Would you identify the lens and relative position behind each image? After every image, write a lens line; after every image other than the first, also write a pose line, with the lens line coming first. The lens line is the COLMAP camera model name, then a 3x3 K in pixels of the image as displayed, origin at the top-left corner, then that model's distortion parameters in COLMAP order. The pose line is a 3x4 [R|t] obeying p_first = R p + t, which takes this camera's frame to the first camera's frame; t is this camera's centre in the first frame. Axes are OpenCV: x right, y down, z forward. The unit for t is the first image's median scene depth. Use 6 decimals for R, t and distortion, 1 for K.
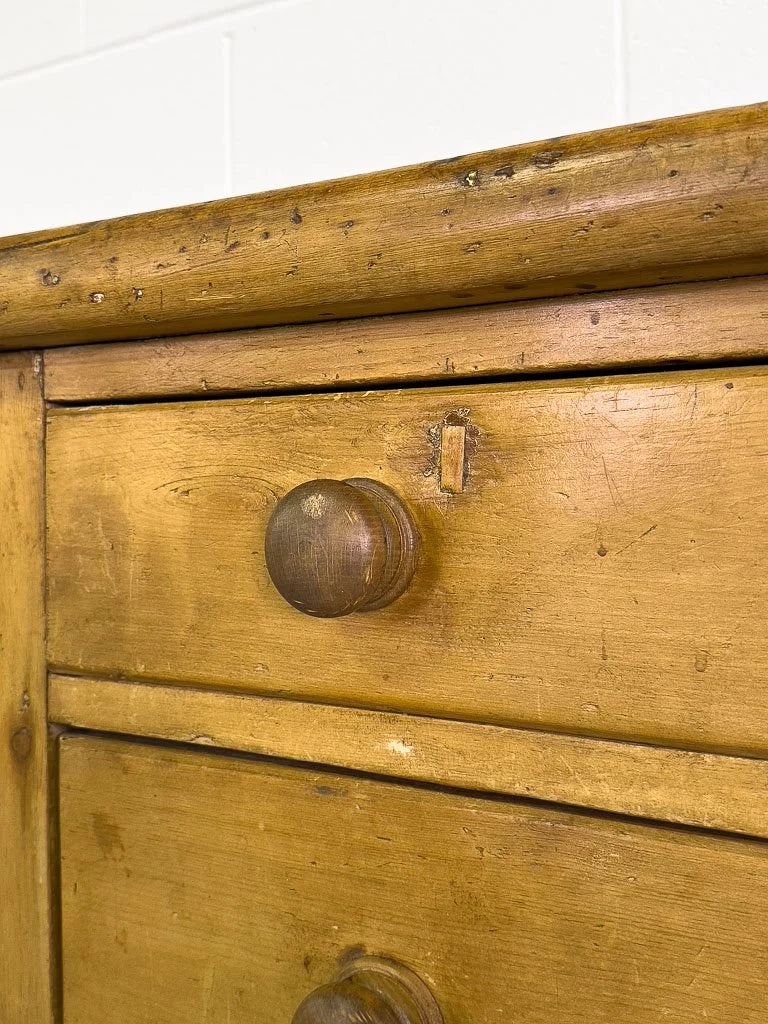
lens RADIAL K [[1037.7, 0, 355.3], [0, 1037.7, 480.2], [0, 0, 1]] dist [0.170325, -0.309978]
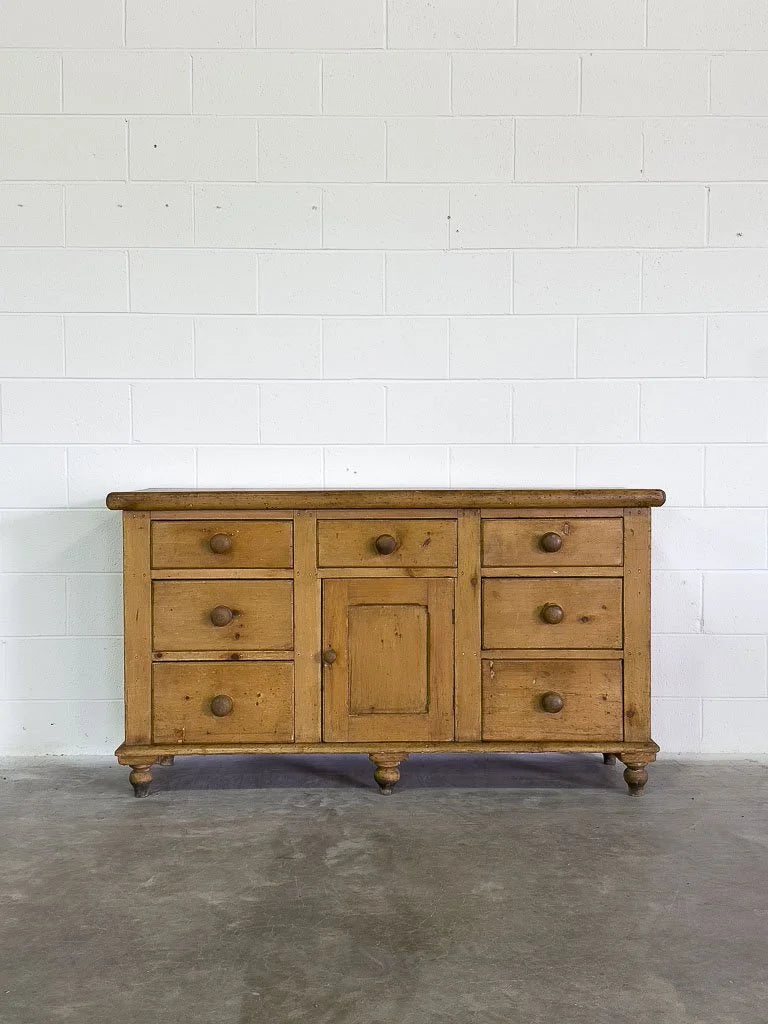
lens RADIAL K [[1023.9, 0, 384.0], [0, 1023.9, 512.0], [0, 0, 1]] dist [0.186030, -0.414427]
pose [[0.853326, -0.006697, 0.521334, -4.171861], [0.001364, 0.999943, 0.010612, -0.193754], [-0.521376, -0.008345, 0.853287, -3.905470]]
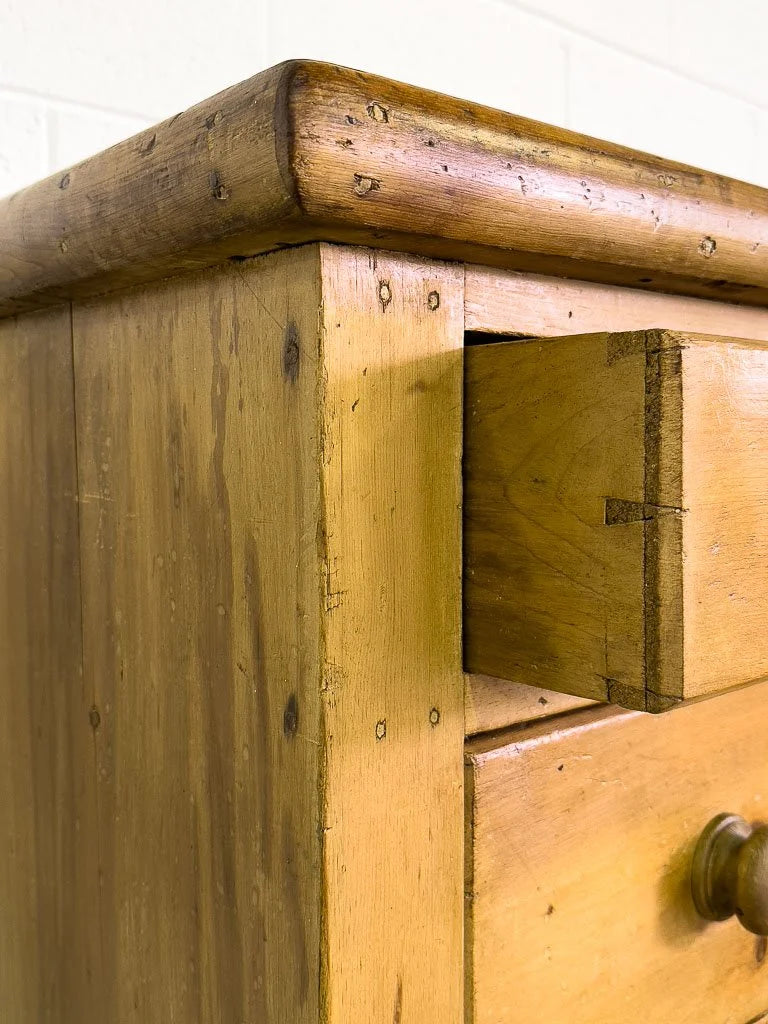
lens RADIAL K [[1024.0, 0, 381.4], [0, 1024.0, 500.6], [0, 0, 1]] dist [0.191742, -0.452733]
pose [[0.305628, -0.028239, 0.951732, -2.995737], [0.026260, 0.999430, 0.021221, 0.047673], [-0.951789, 0.018507, 0.306195, 2.037153]]
